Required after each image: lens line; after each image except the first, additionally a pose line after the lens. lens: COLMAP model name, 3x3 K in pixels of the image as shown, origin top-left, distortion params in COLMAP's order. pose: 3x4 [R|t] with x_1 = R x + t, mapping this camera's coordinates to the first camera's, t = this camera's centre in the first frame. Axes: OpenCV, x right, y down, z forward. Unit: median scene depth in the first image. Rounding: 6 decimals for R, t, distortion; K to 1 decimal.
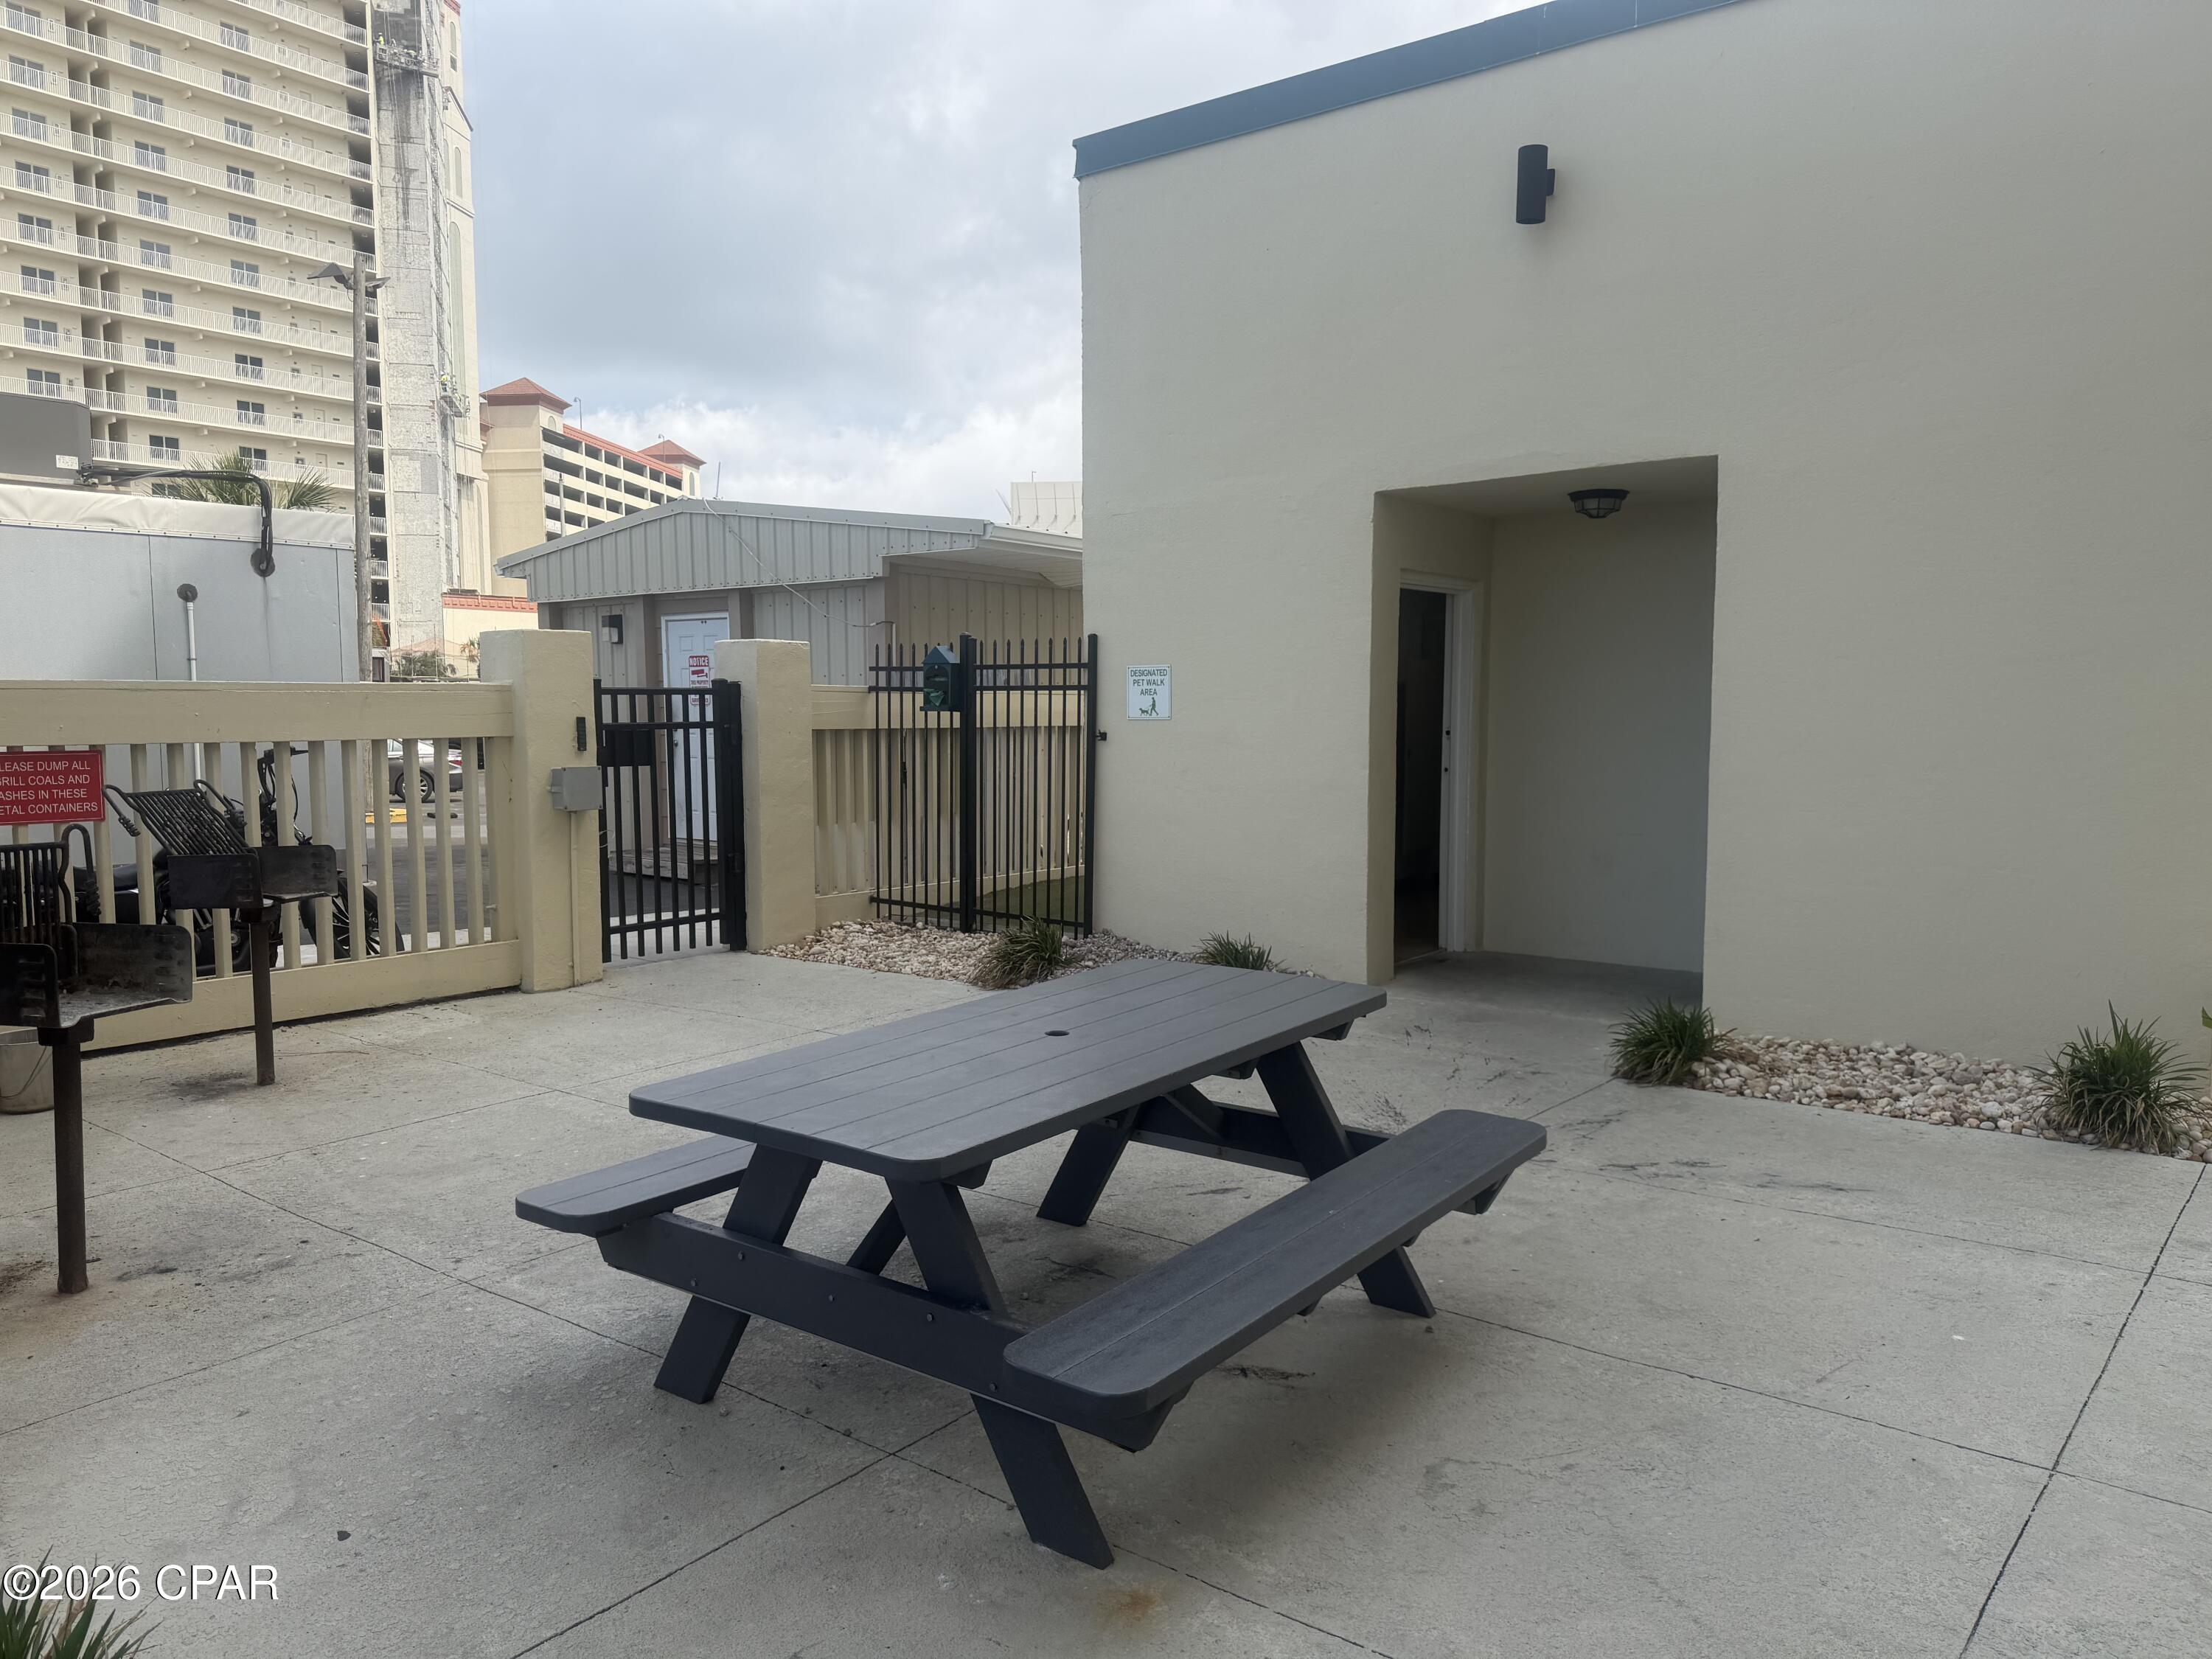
lens RADIAL K [[1570.7, 0, 1106.0], [0, 1570.7, 829.5], [0, 0, 1]] dist [0.029278, -0.034427]
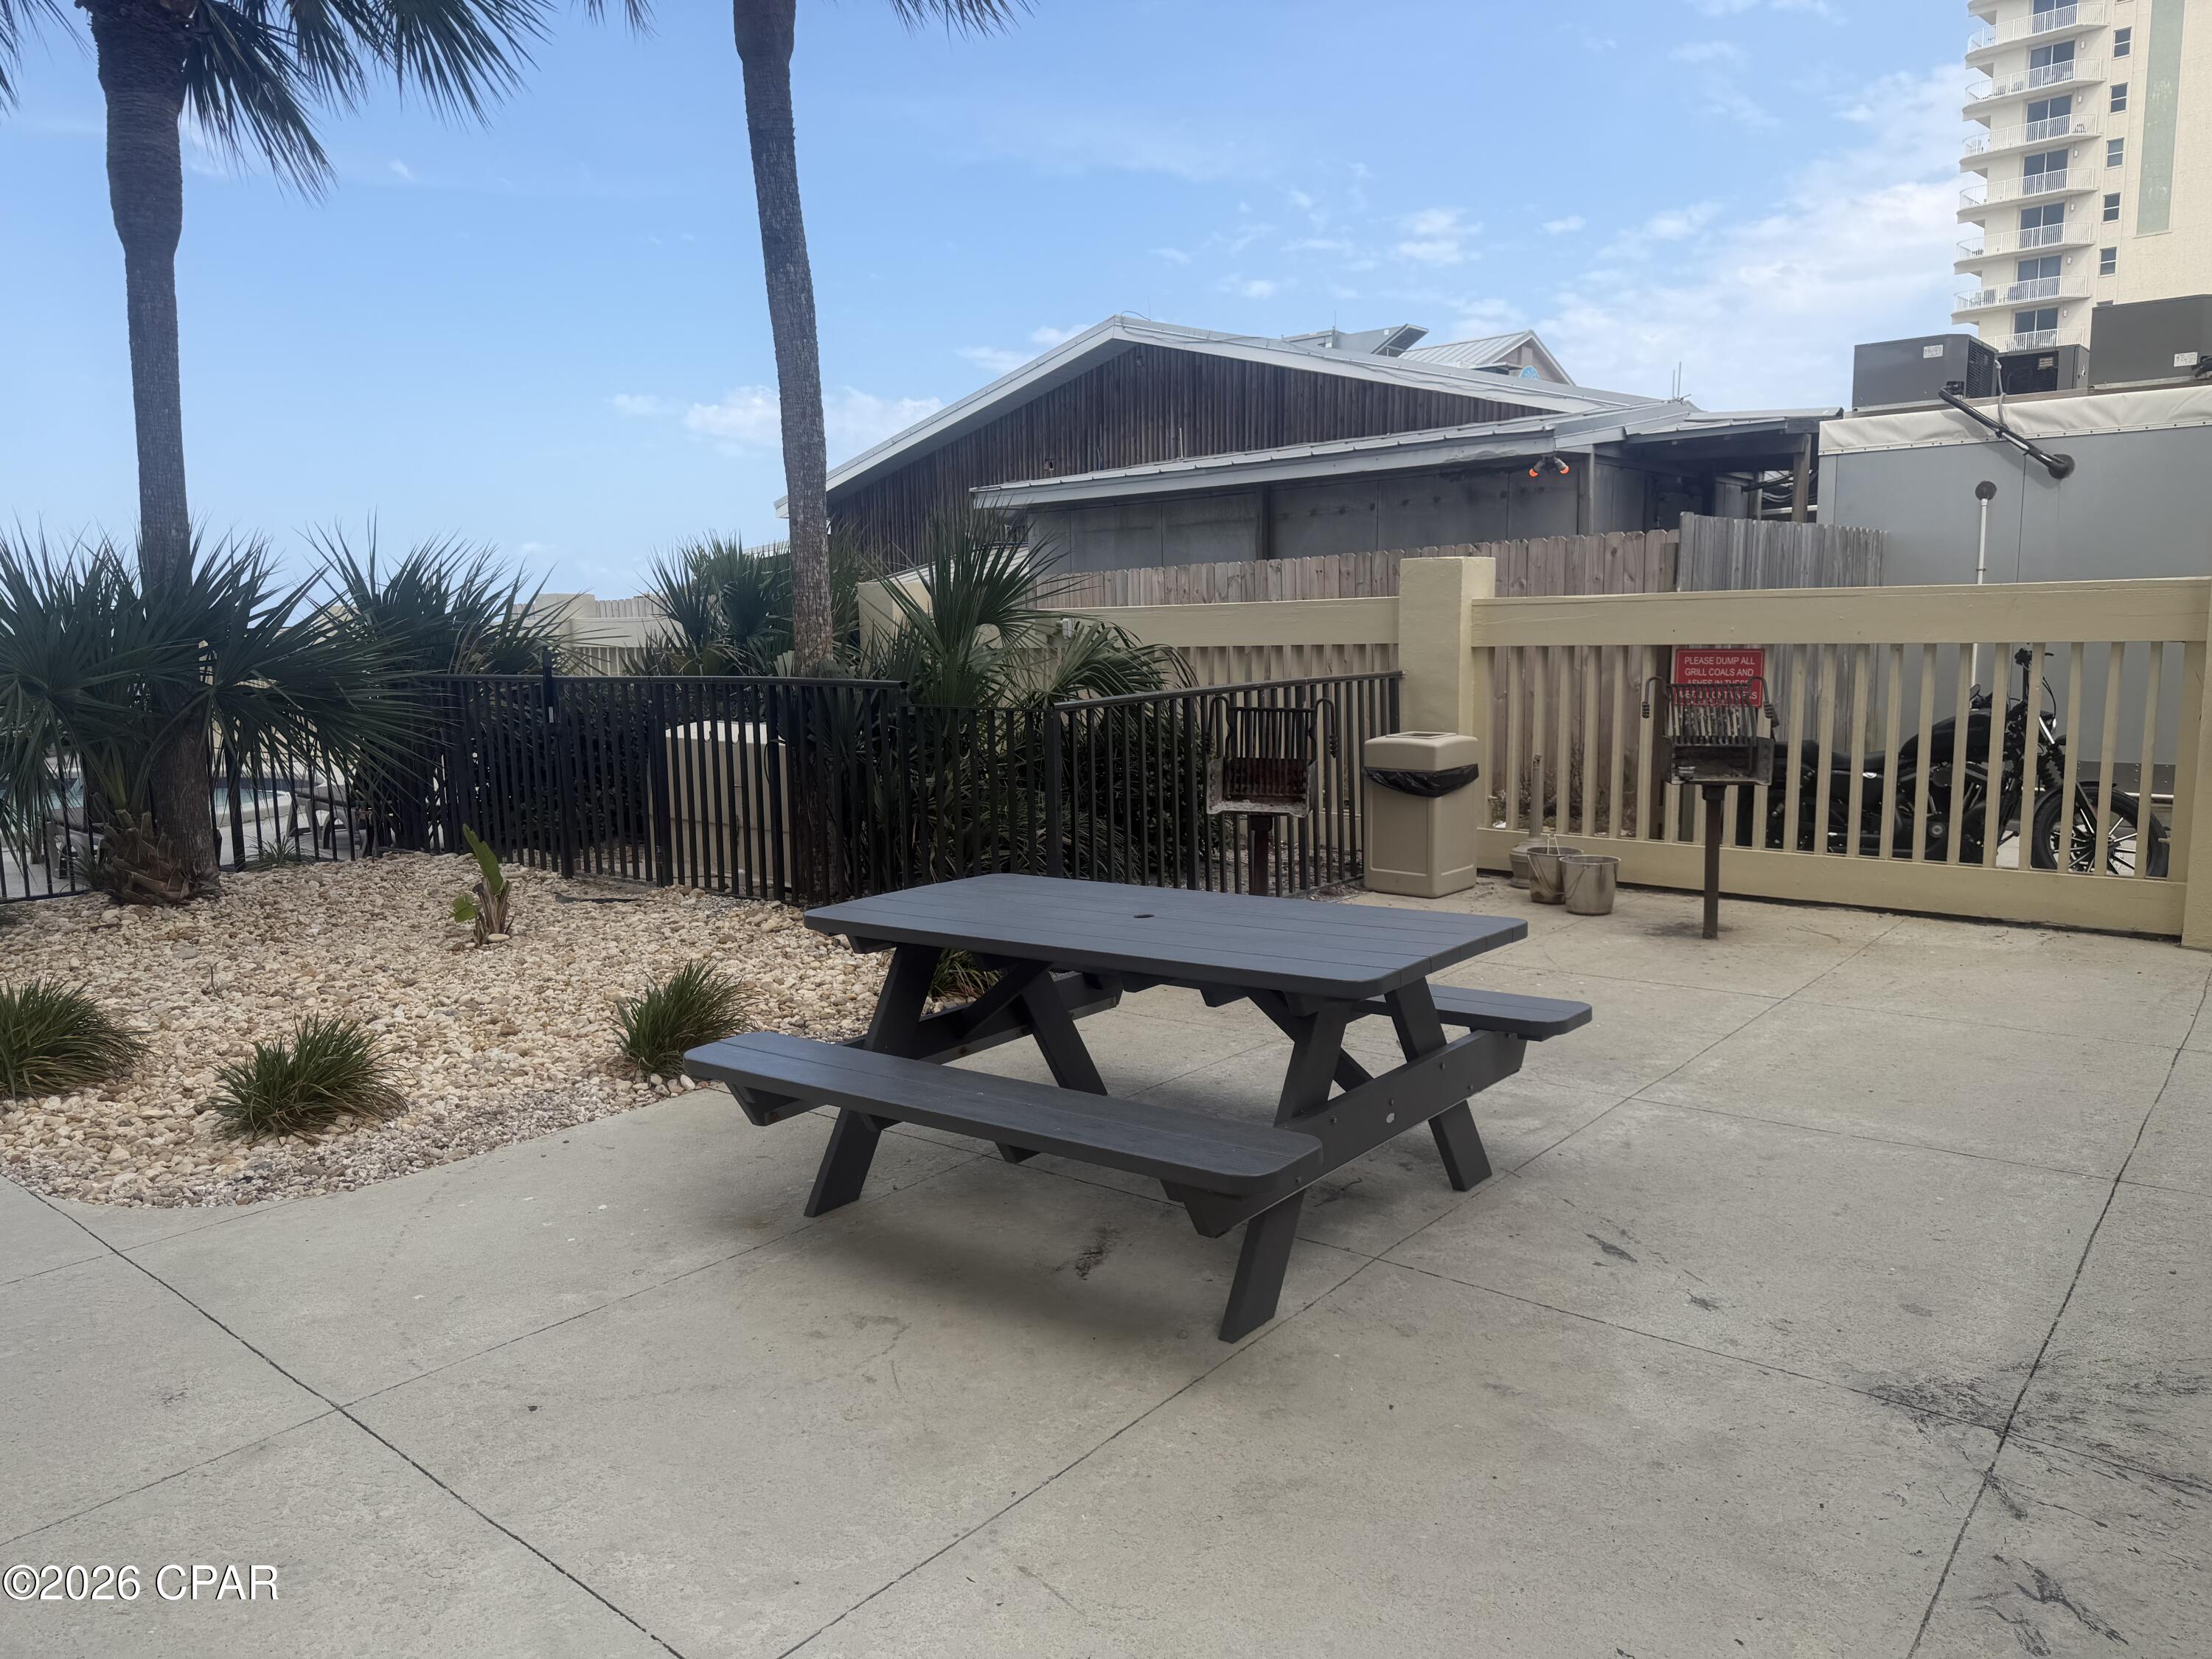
lens RADIAL K [[1570.7, 0, 1106.0], [0, 1570.7, 829.5], [0, 0, 1]] dist [0.029278, -0.034427]
pose [[-0.036660, 0.128962, -0.990972, 0.777546], [-0.061529, 0.989466, 0.131042, -0.053741], [0.997432, 0.065777, -0.028339, 0.723631]]
